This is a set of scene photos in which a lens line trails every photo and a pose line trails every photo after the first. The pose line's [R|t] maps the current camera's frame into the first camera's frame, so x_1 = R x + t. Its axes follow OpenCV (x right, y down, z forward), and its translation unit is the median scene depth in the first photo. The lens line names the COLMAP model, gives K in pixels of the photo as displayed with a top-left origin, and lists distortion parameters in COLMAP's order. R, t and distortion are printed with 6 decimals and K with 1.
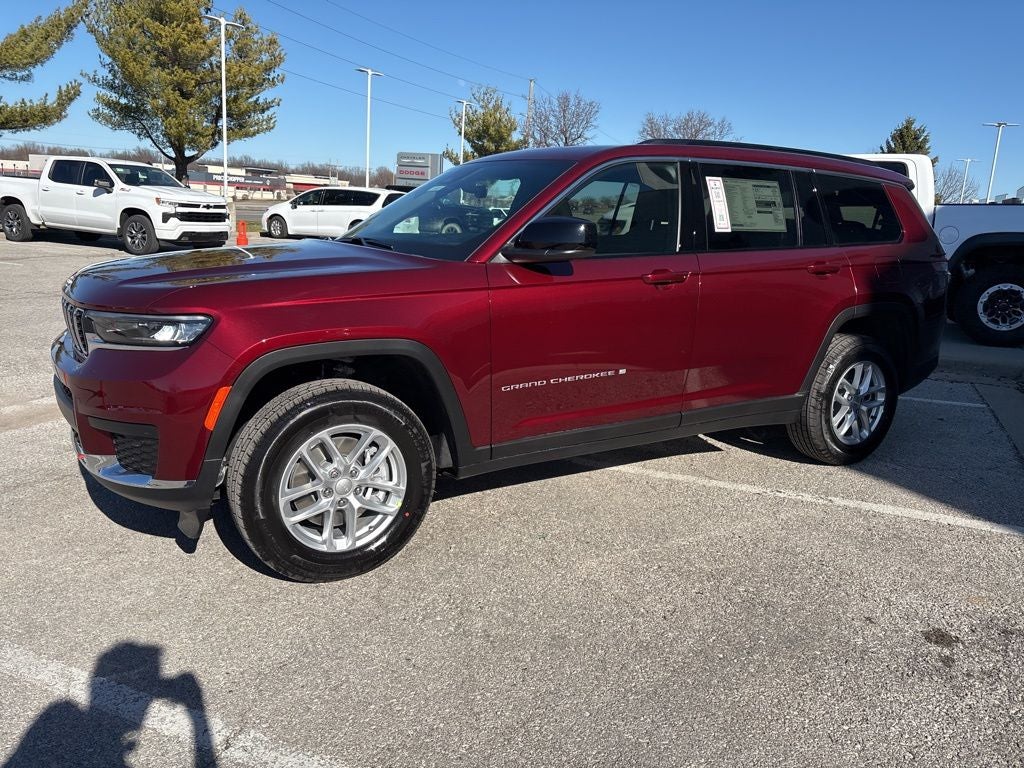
lens RADIAL K [[764.4, 0, 511.2], [0, 764.4, 374.5], [0, 0, 1]] dist [0.042946, -0.044752]
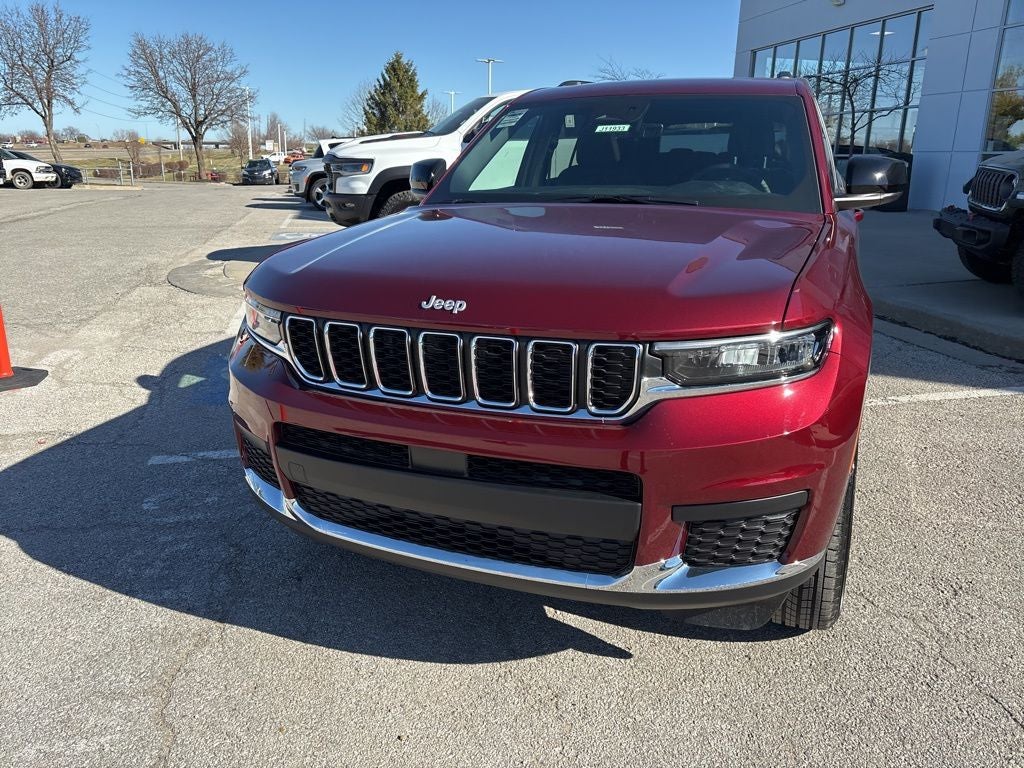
lens RADIAL K [[772.0, 0, 509.5], [0, 772.0, 379.6], [0, 0, 1]] dist [-0.006054, -0.009604]
pose [[0.805632, -0.196835, 0.558760, -0.634065], [0.147072, 0.980114, 0.133214, -0.098774], [-0.573870, -0.025143, 0.818561, 0.362380]]
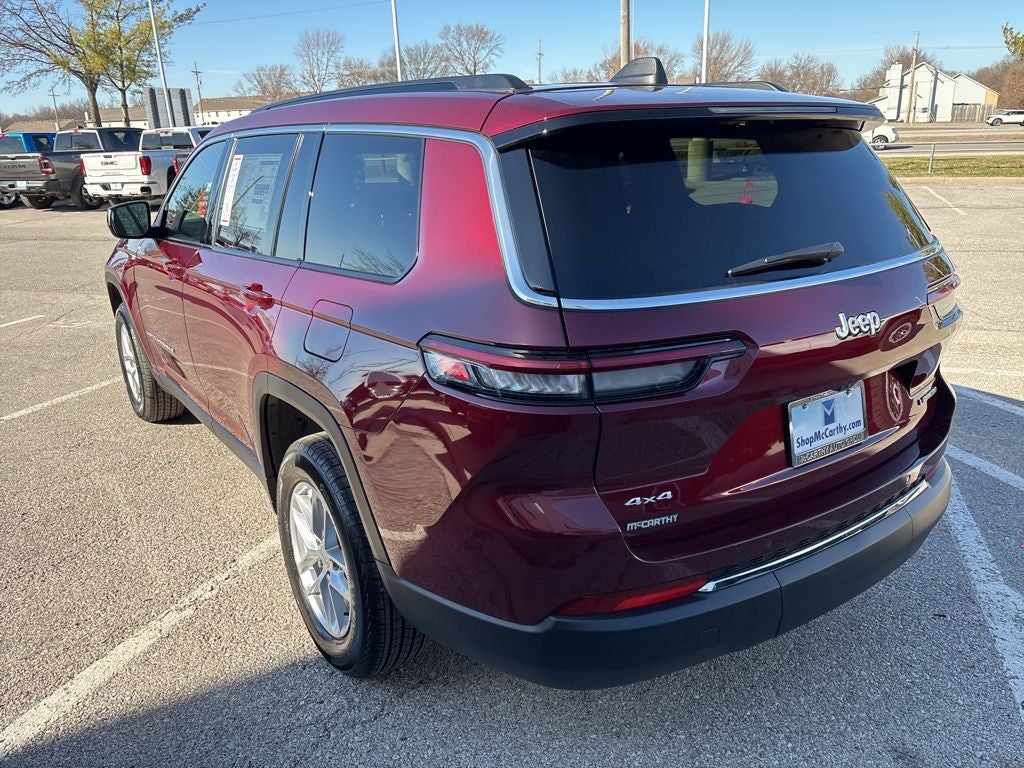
lens RADIAL K [[766.0, 0, 512.8], [0, 766.0, 392.6], [0, 0, 1]] dist [0.044142, -0.054475]
pose [[0.069480, 0.274953, -0.958944, 0.964204], [-0.174868, 0.949740, 0.259644, -0.244136], [0.982137, 0.149648, 0.114069, 1.066761]]
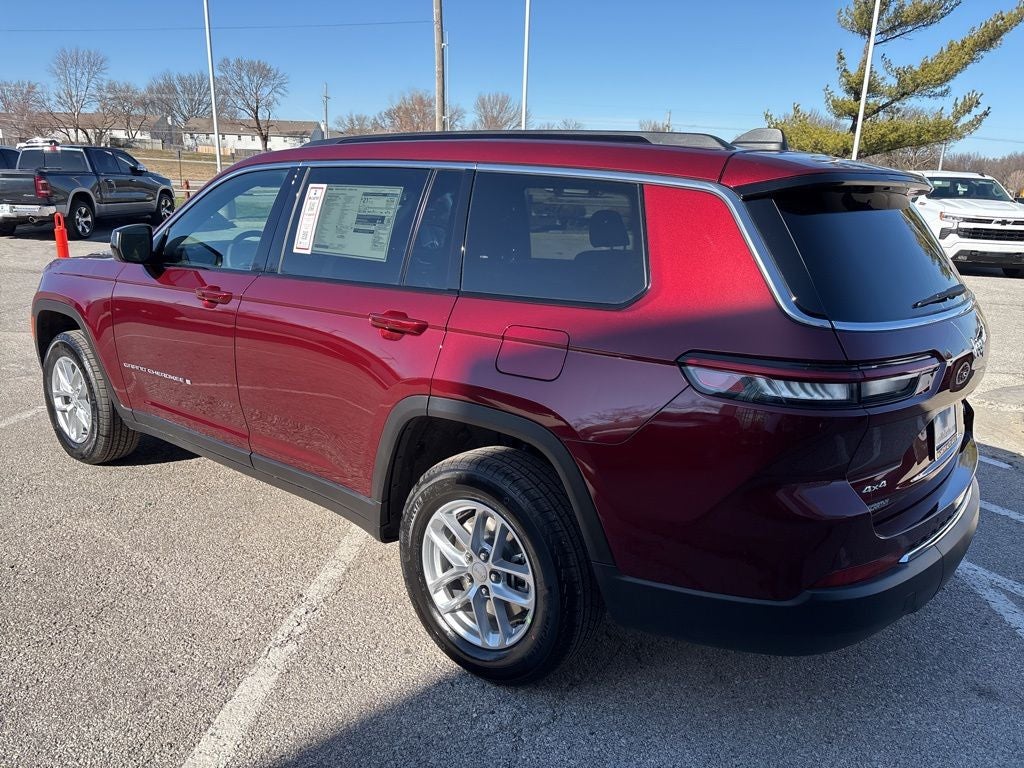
lens RADIAL K [[764.4, 0, 511.4], [0, 764.4, 396.1], [0, 0, 1]] dist [0.042275, -0.046896]
pose [[0.331060, 0.223343, -0.916797, 0.960625], [-0.215687, 0.963774, 0.156902, -0.186496], [0.918629, 0.145797, 0.367239, 0.807467]]
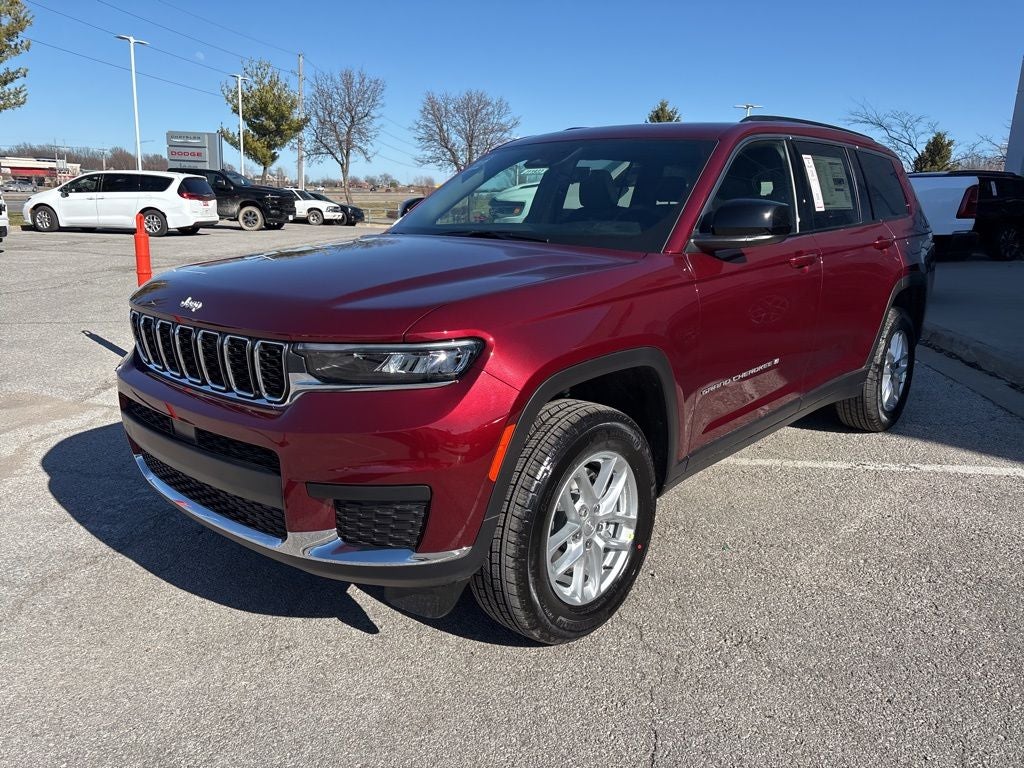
lens RADIAL K [[764.4, 0, 511.2], [0, 764.4, 374.5], [0, 0, 1]] dist [0.042946, -0.044752]
pose [[0.957137, -0.088429, 0.275807, -0.343396], [0.081773, 0.996016, 0.035567, -0.038333], [-0.277854, -0.011489, 0.960555, 0.138075]]
